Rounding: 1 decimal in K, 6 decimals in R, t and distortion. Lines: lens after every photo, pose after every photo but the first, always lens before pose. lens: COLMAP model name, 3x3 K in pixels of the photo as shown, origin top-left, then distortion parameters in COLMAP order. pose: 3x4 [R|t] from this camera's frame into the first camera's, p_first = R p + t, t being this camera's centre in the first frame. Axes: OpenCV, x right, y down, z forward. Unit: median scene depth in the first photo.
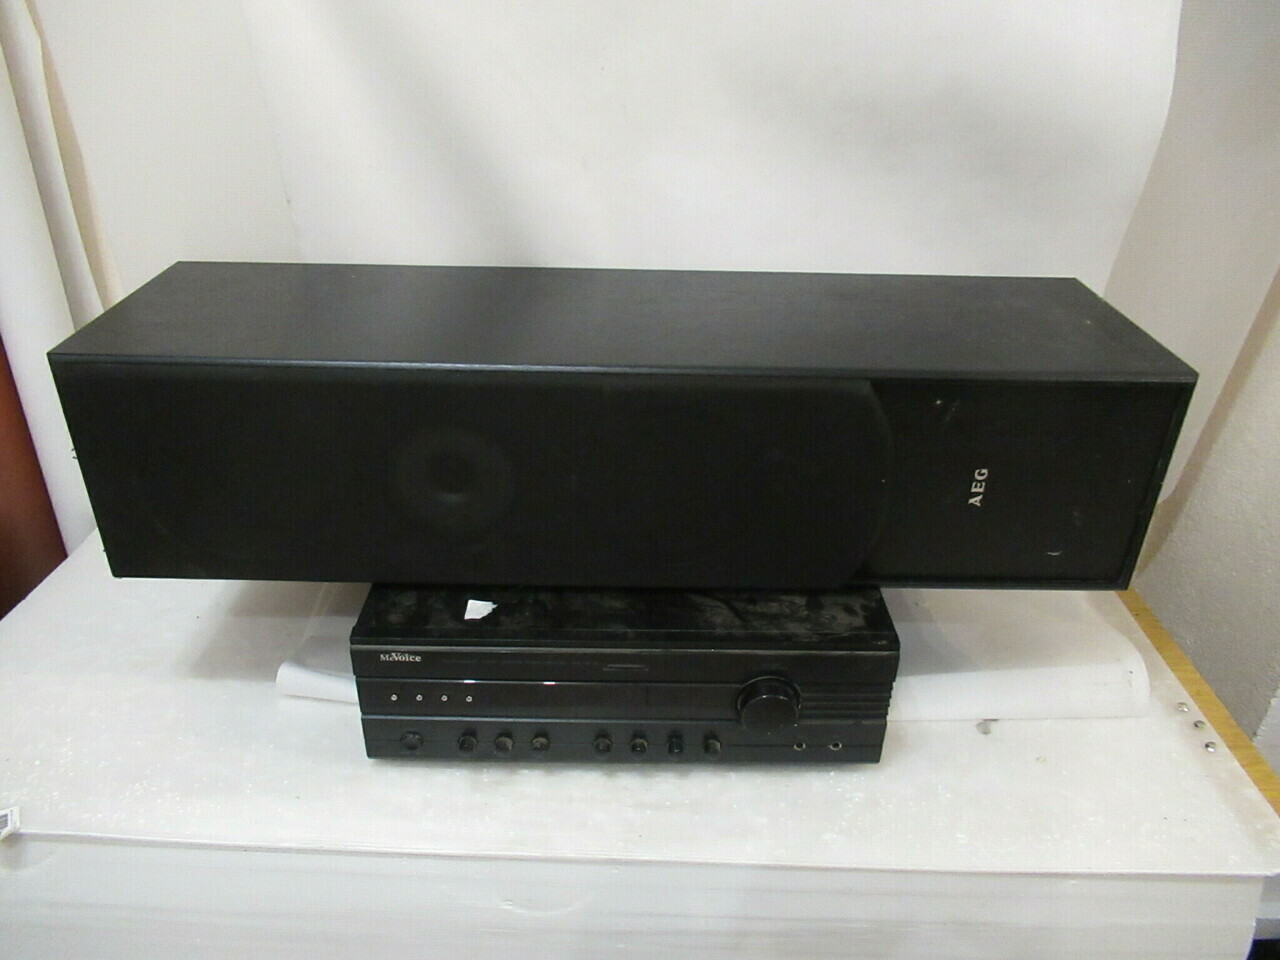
lens RADIAL K [[970.5, 0, 635.1], [0, 970.5, 478.8], [0, 0, 1]] dist [0.000060, -0.010583]
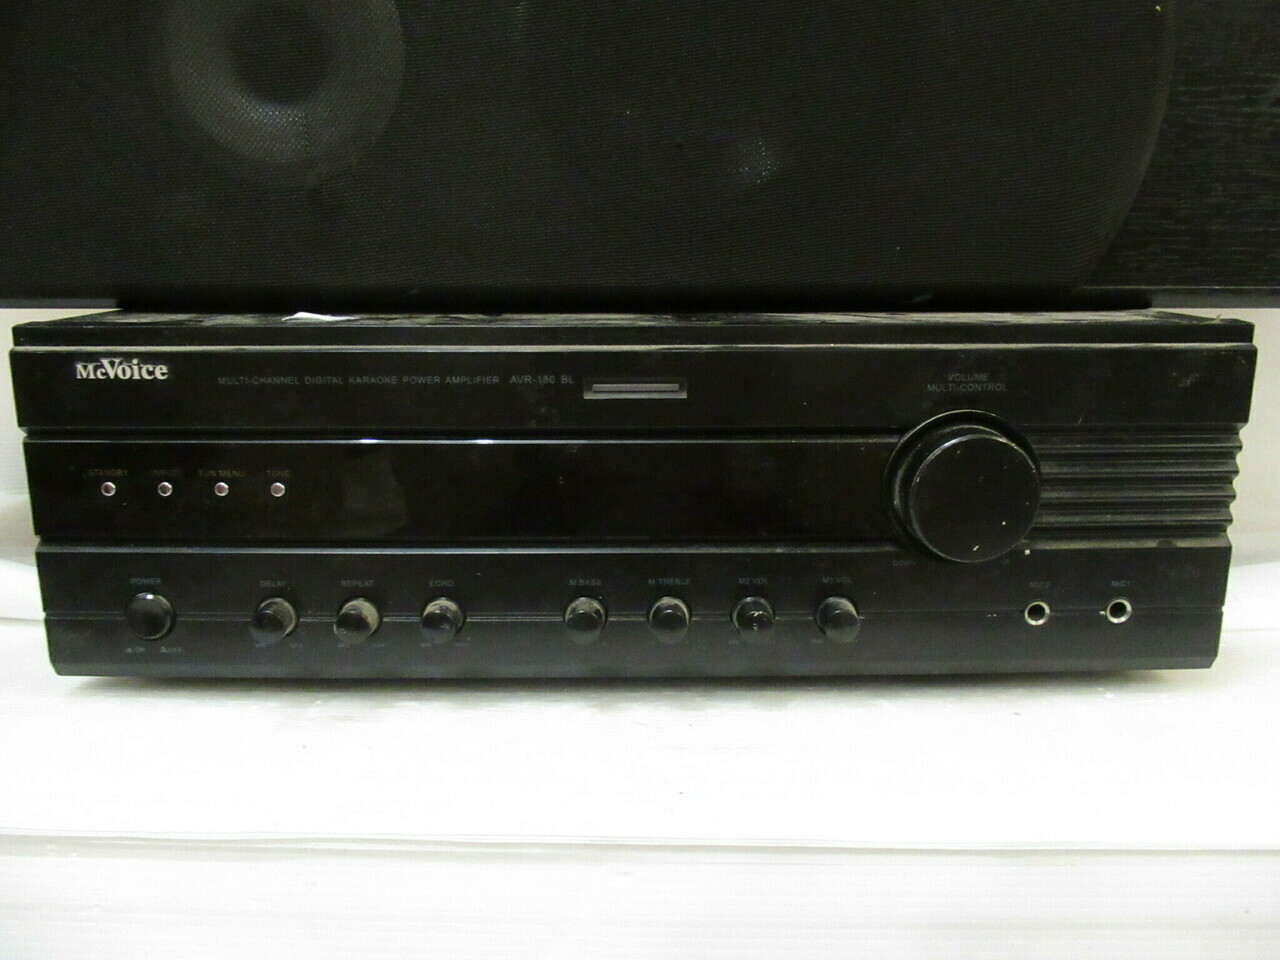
lens RADIAL K [[927.7, 0, 646.2], [0, 927.7, 486.1], [0, 0, 1]] dist [-0.008512, -0.001623]
pose [[0.999908, -0.013463, 0.001331, -0.005667], [0.013277, 0.957677, -0.287539, 0.357242], [0.002596, 0.287530, 0.957768, 0.614236]]
